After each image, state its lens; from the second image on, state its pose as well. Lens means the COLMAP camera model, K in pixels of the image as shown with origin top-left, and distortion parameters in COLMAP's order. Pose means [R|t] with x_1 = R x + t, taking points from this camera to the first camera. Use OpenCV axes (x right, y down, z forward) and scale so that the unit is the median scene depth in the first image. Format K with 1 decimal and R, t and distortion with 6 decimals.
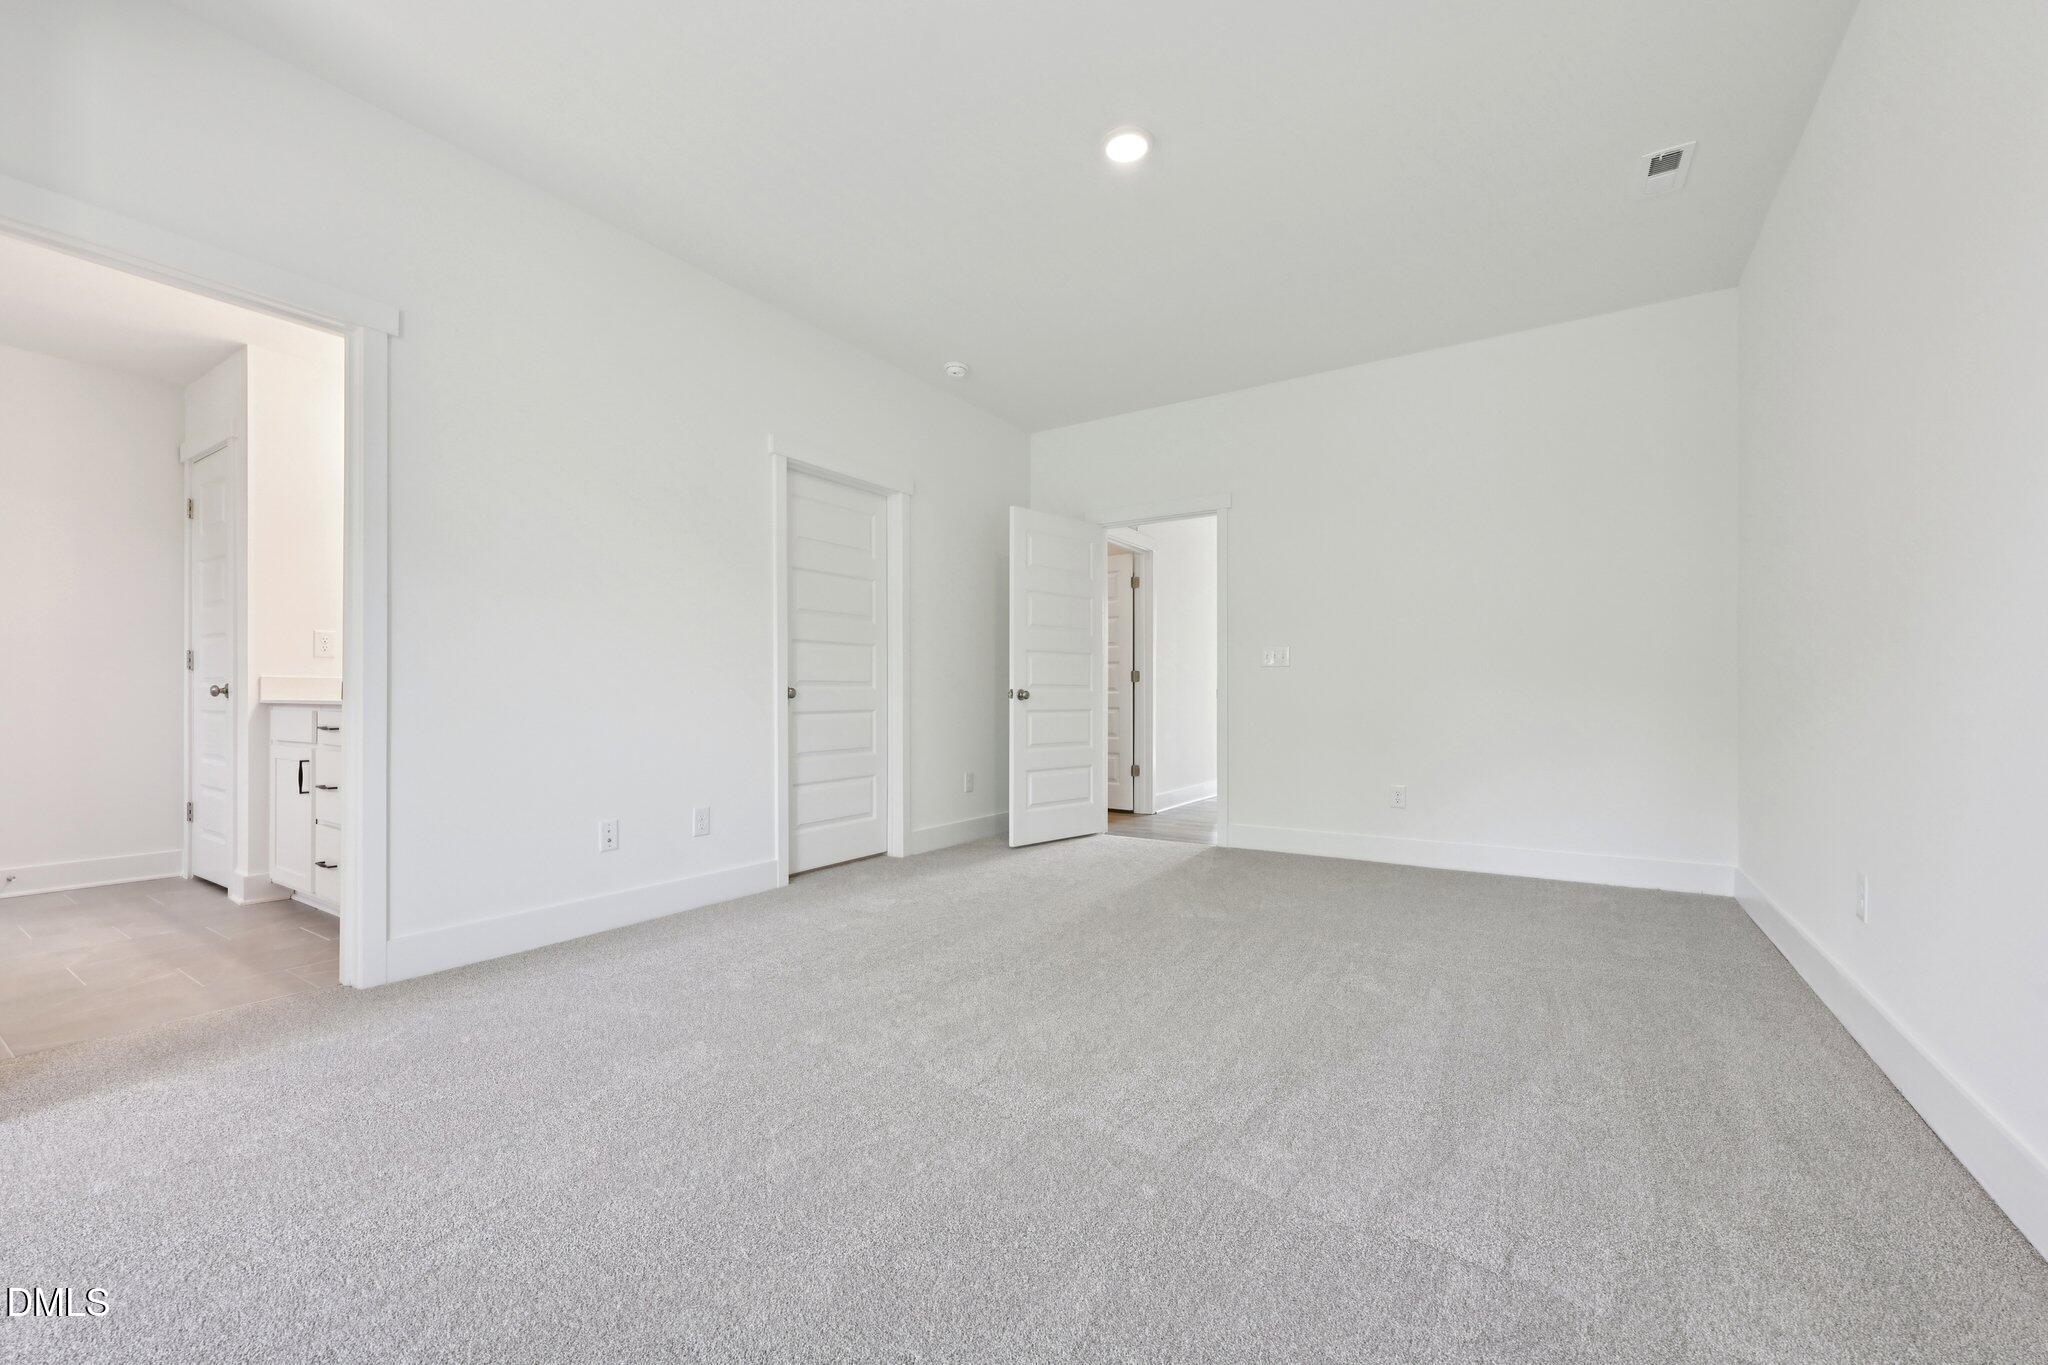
lens RADIAL K [[836.8, 0, 1016.5], [0, 836.8, 678.8], [0, 0, 1]] dist [0.000683, 0.000032]
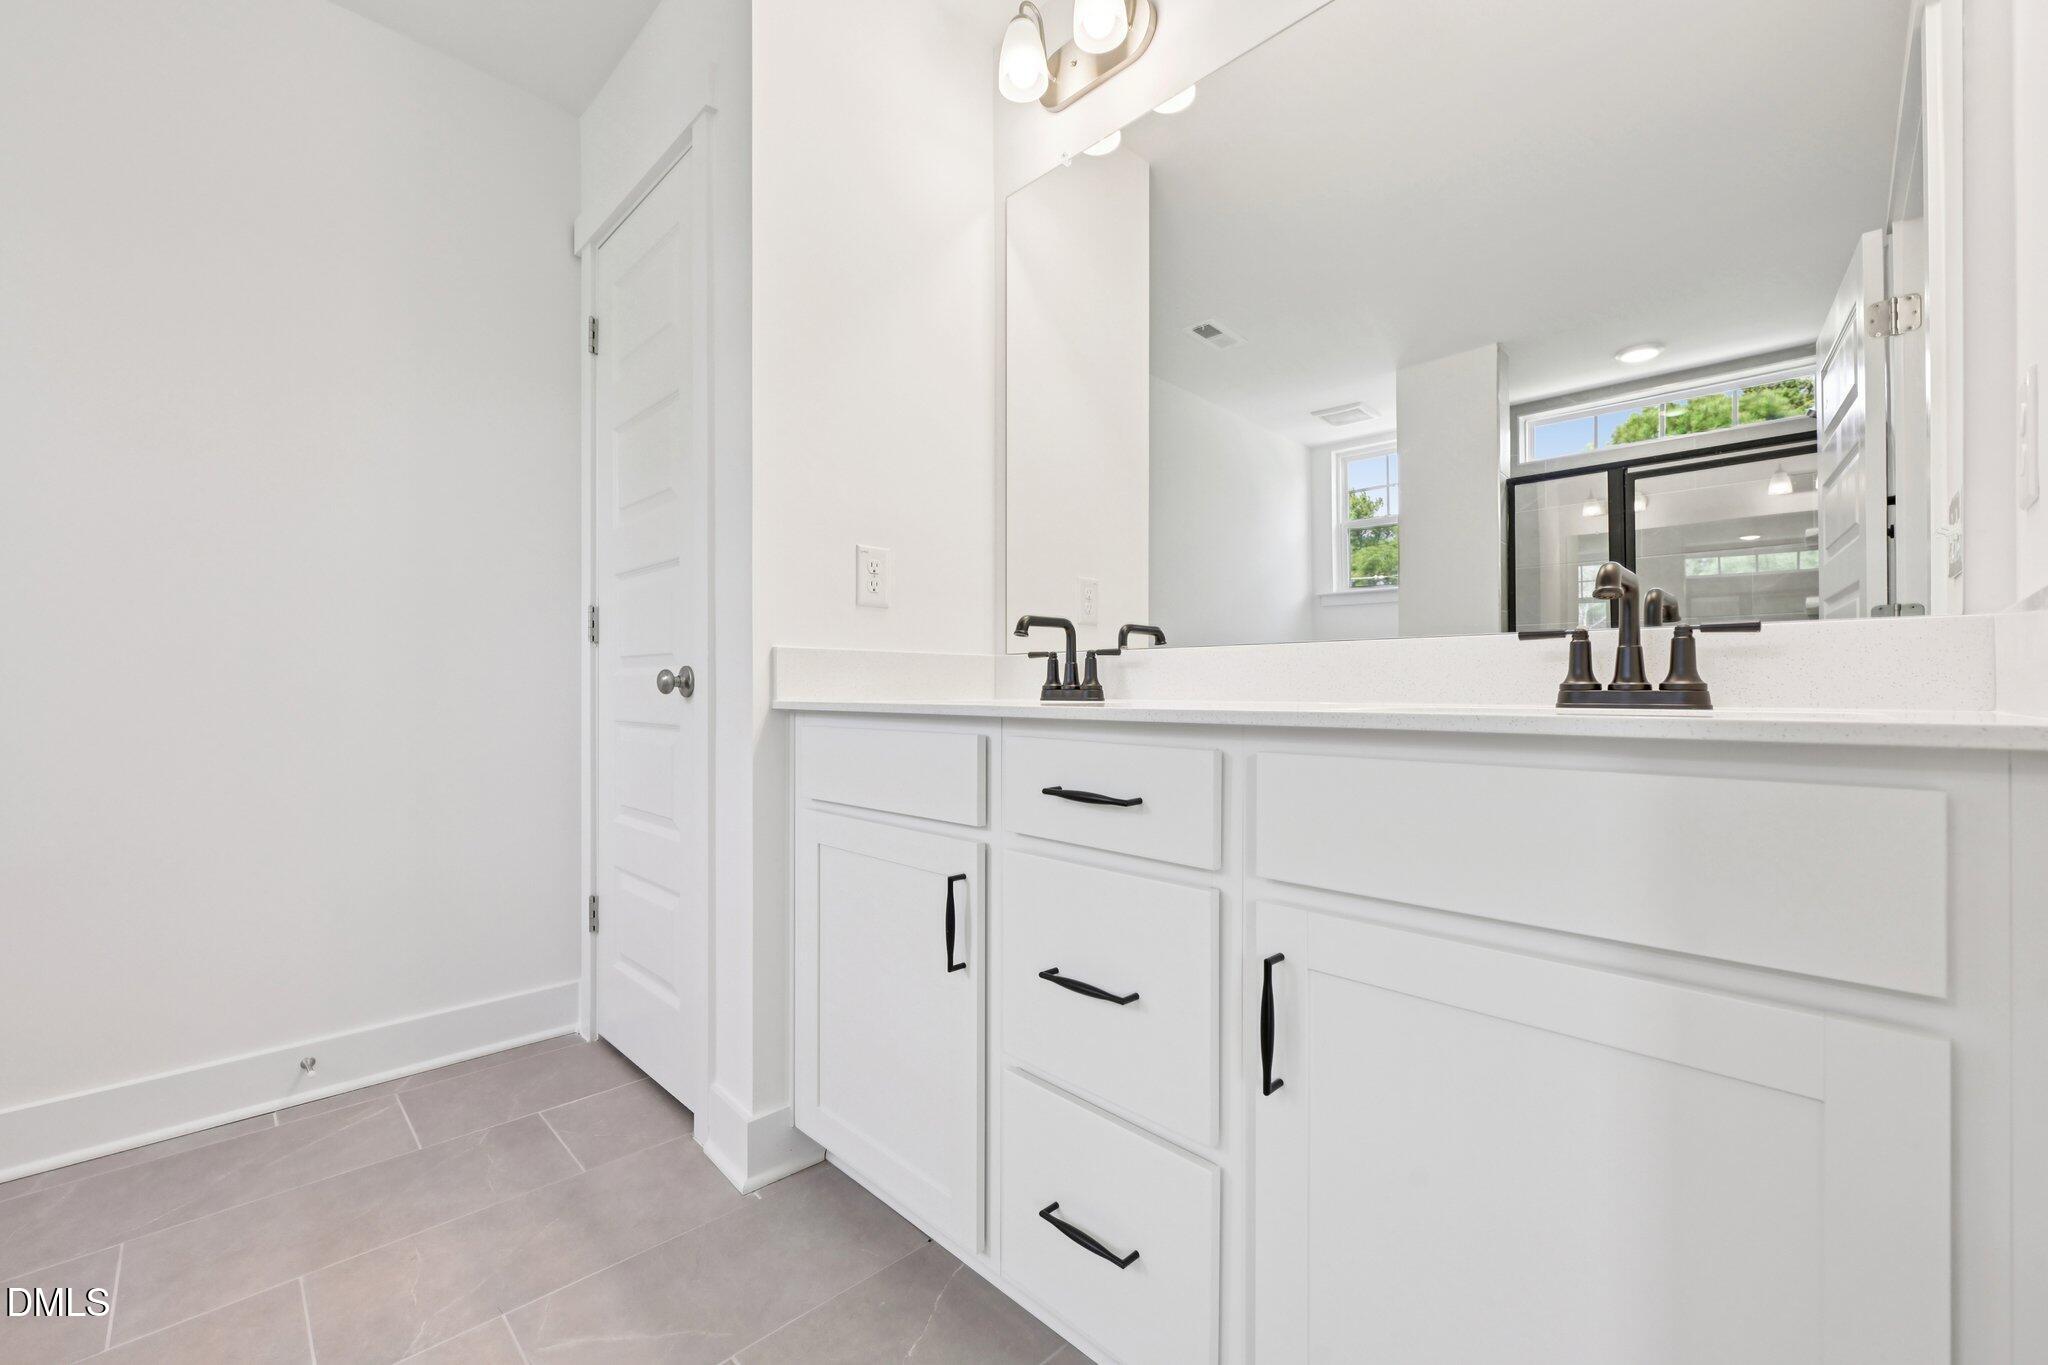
lens RADIAL K [[836.8, 0, 1016.5], [0, 836.8, 678.8], [0, 0, 1]] dist [0.000683, 0.000032]
pose [[0.977822, -0.002002, -0.209429, -0.666116], [0.001999, 0.999998, -0.000228, 0.013254], [0.209429, -0.000196, 0.977824, 0.585428]]
